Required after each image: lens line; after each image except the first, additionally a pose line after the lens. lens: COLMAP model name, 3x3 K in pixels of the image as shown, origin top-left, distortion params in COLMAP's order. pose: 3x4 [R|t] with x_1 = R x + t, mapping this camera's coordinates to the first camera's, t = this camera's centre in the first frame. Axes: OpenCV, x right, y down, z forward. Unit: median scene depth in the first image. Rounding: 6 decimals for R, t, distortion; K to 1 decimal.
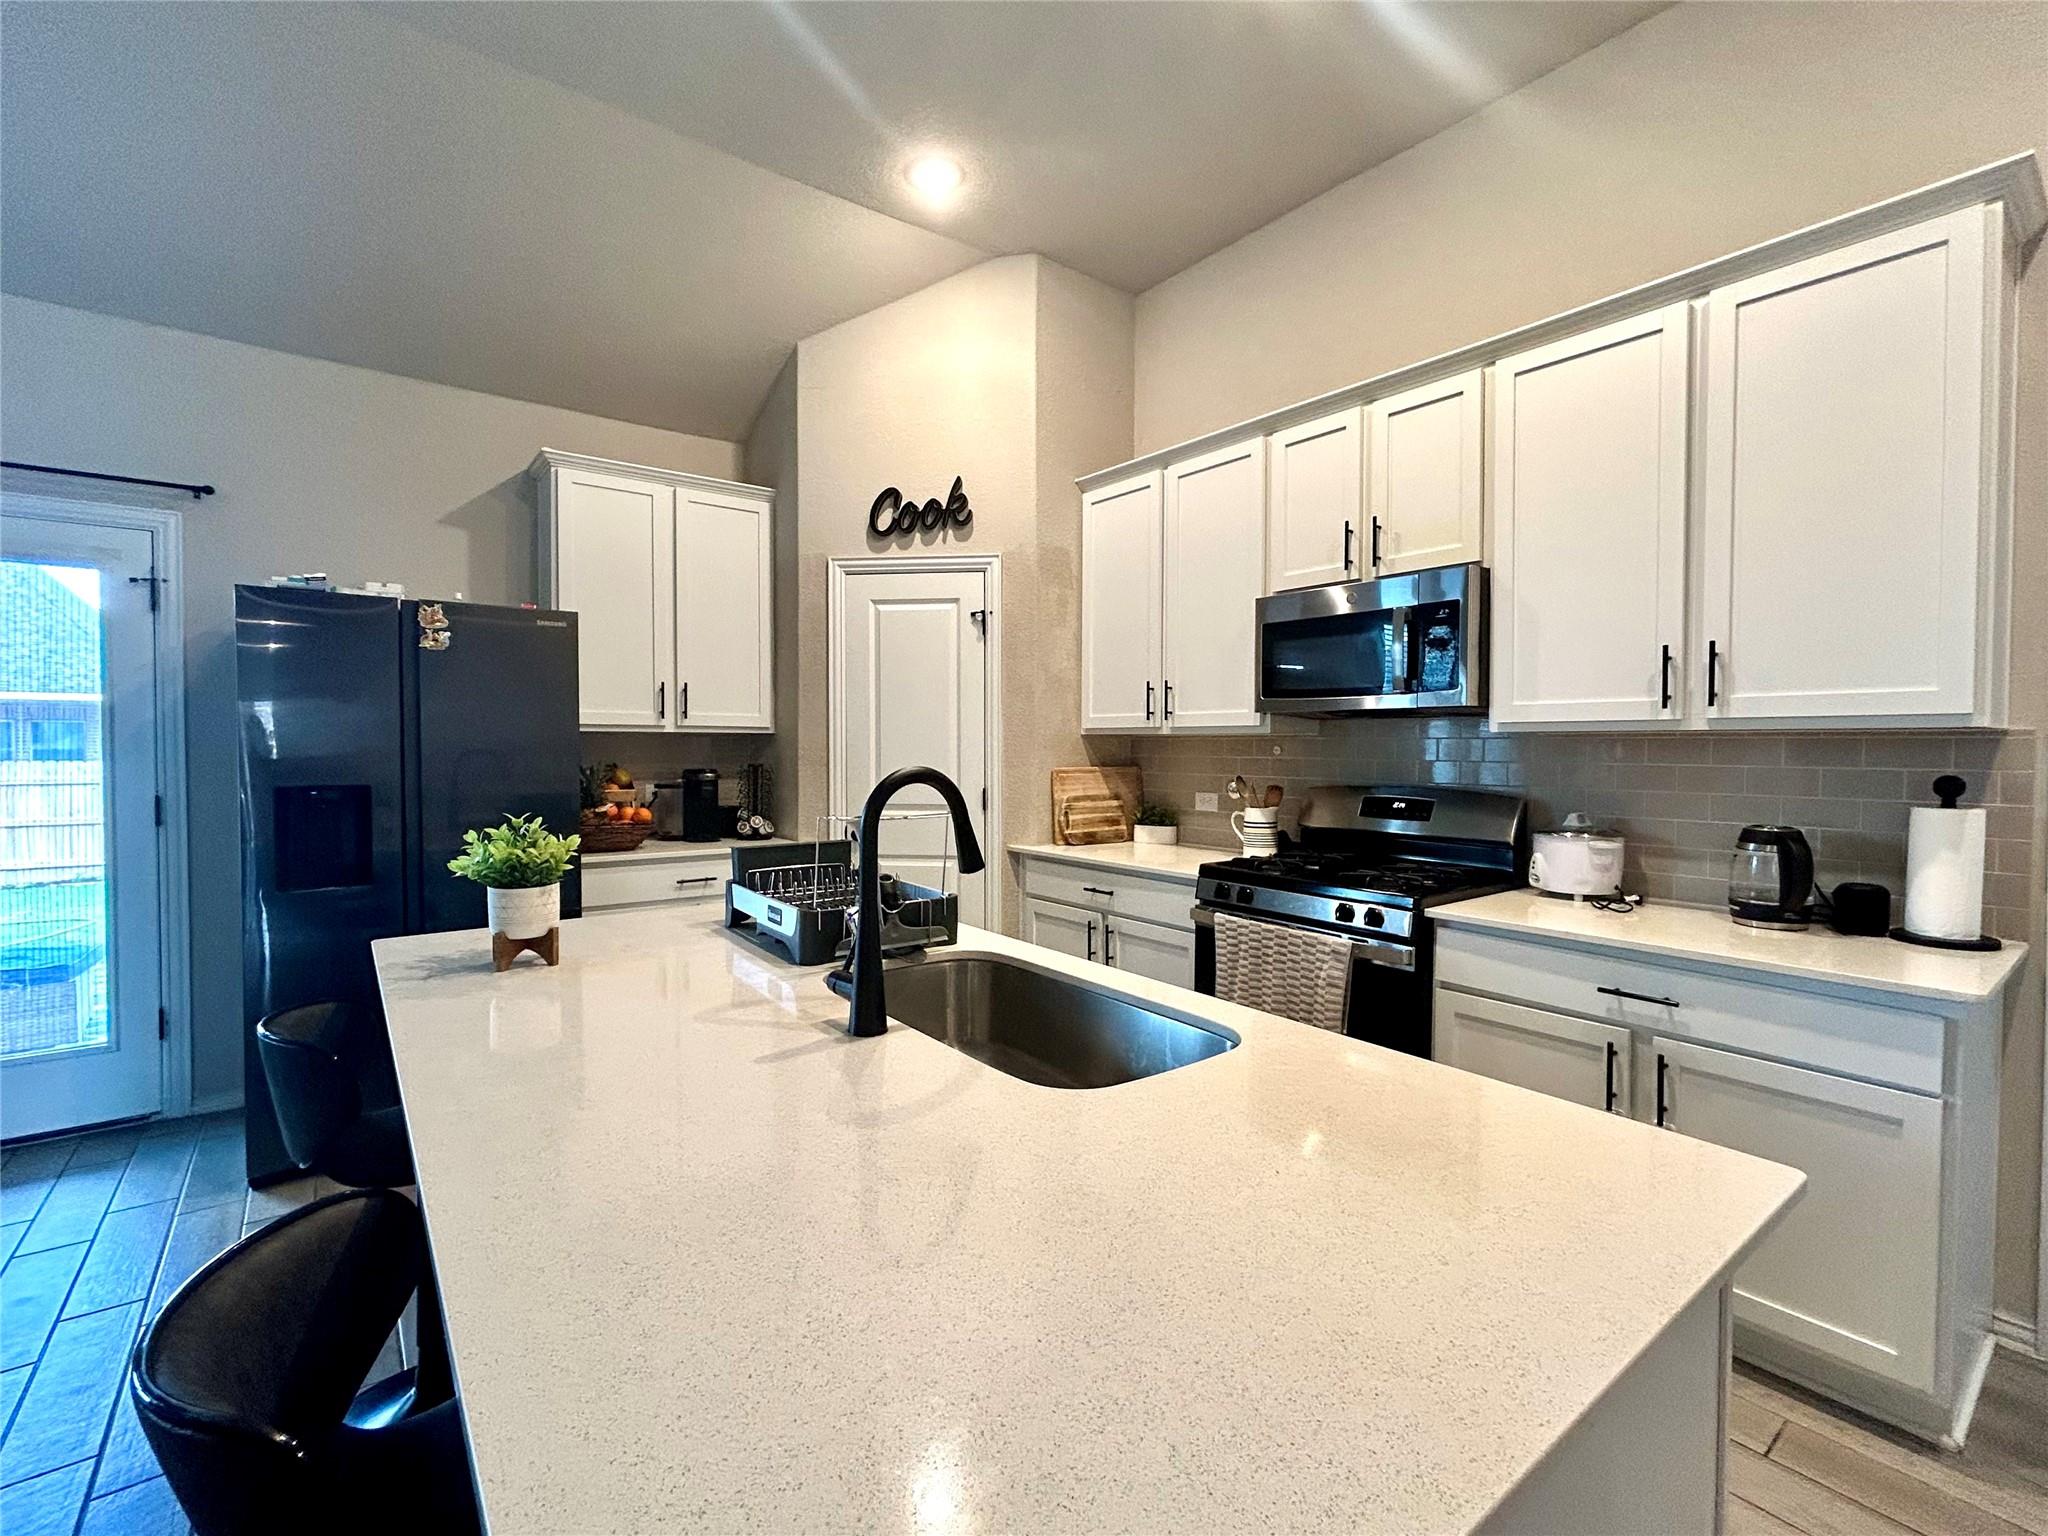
lens RADIAL K [[912.2, 0, 1024.0], [0, 912.2, 768.0], [0, 0, 1]] dist [-0.001688, -0.000154]
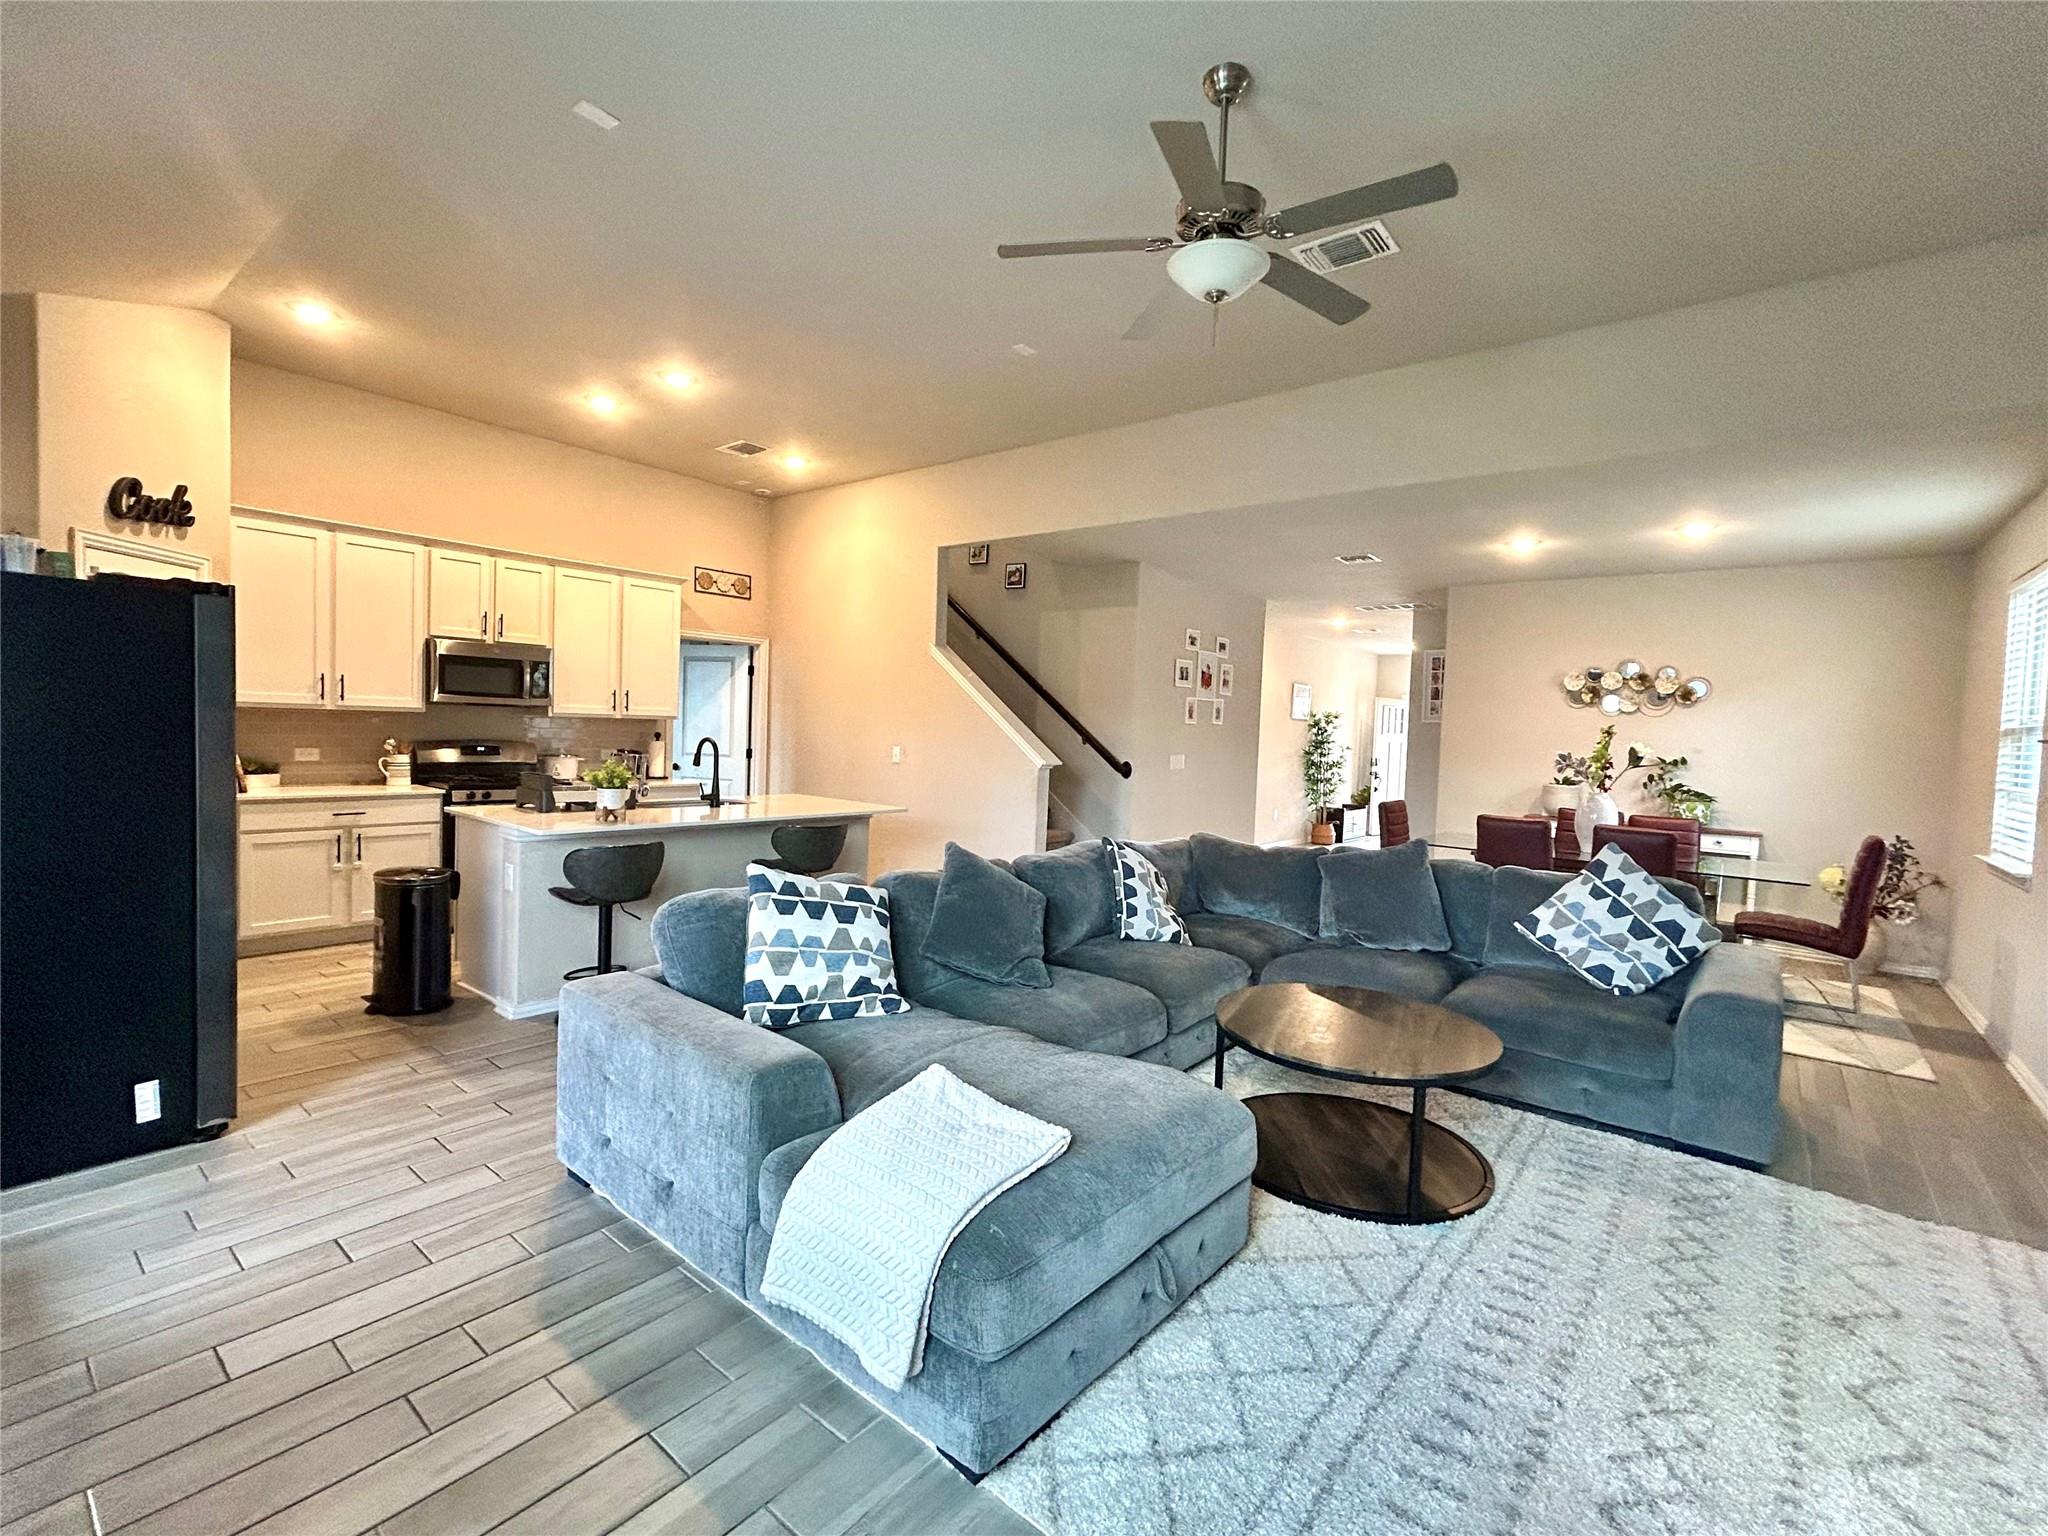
lens RADIAL K [[912.2, 0, 1024.0], [0, 912.2, 768.0], [0, 0, 1]] dist [-0.001688, -0.000154]
pose [[-0.230451, -0.055592, 0.971495, -1.574426], [-0.011856, 0.998453, 0.054323, -0.036038], [-0.973012, 0.001001, -0.230754, 0.237090]]
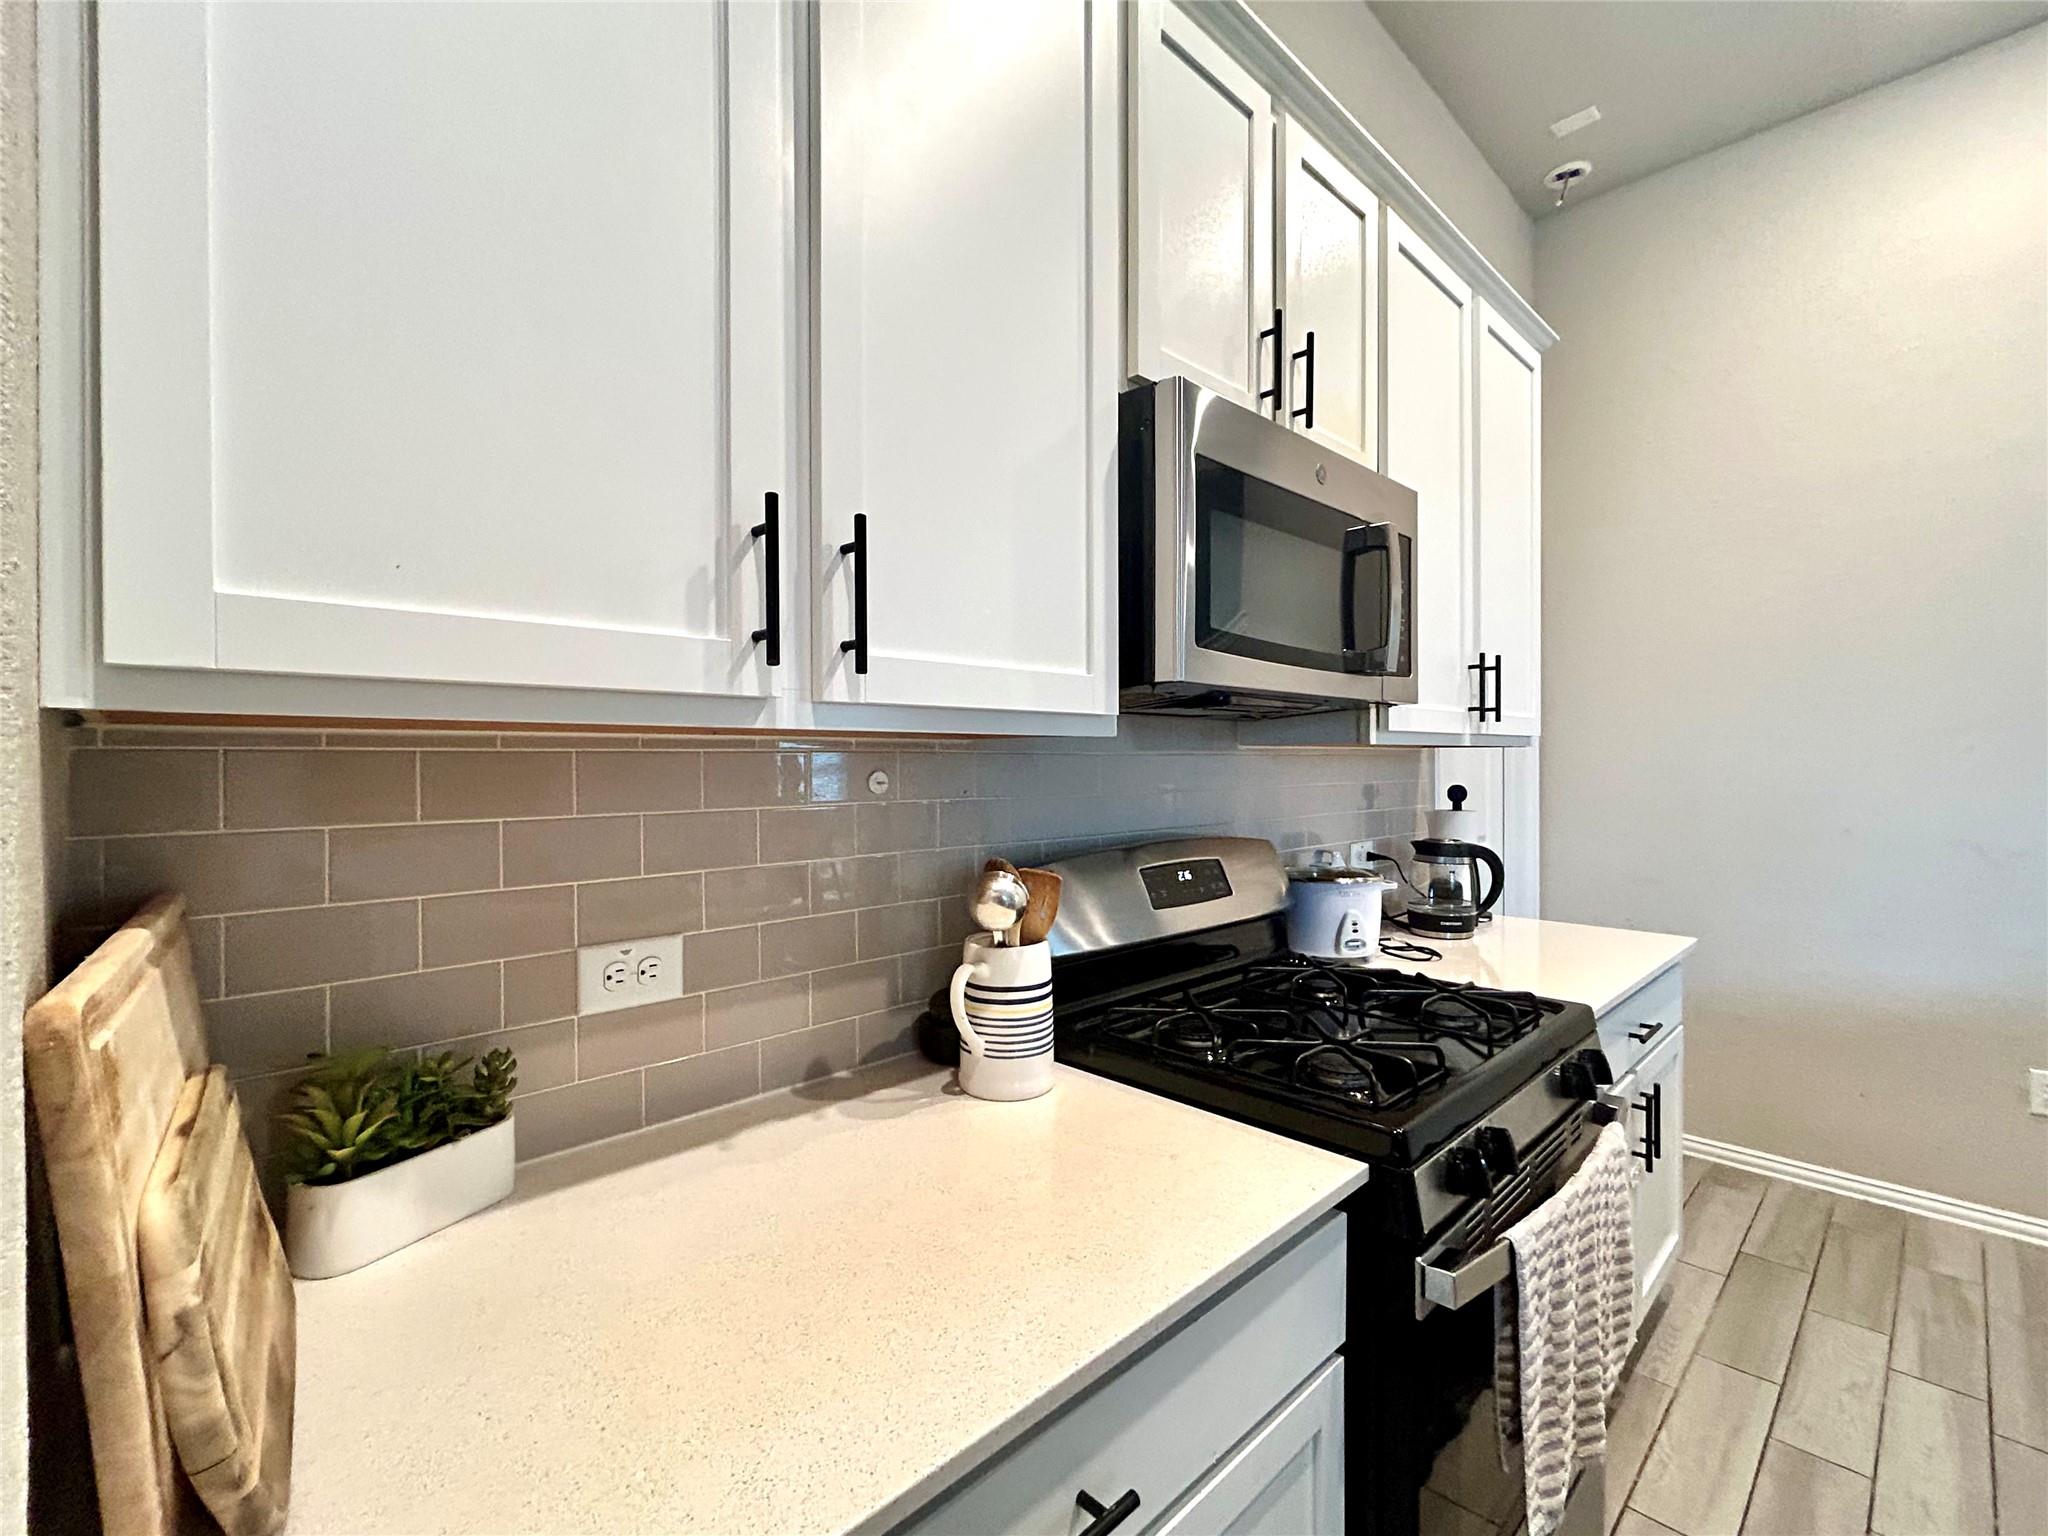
lens RADIAL K [[912.2, 0, 1024.0], [0, 912.2, 768.0], [0, 0, 1]] dist [-0.001688, -0.000154]
pose [[-0.118333, -0.014751, 0.992864, -0.097206], [0.025180, 0.999524, 0.017851, -0.030012], [-0.992655, 0.027112, -0.117905, 0.972116]]
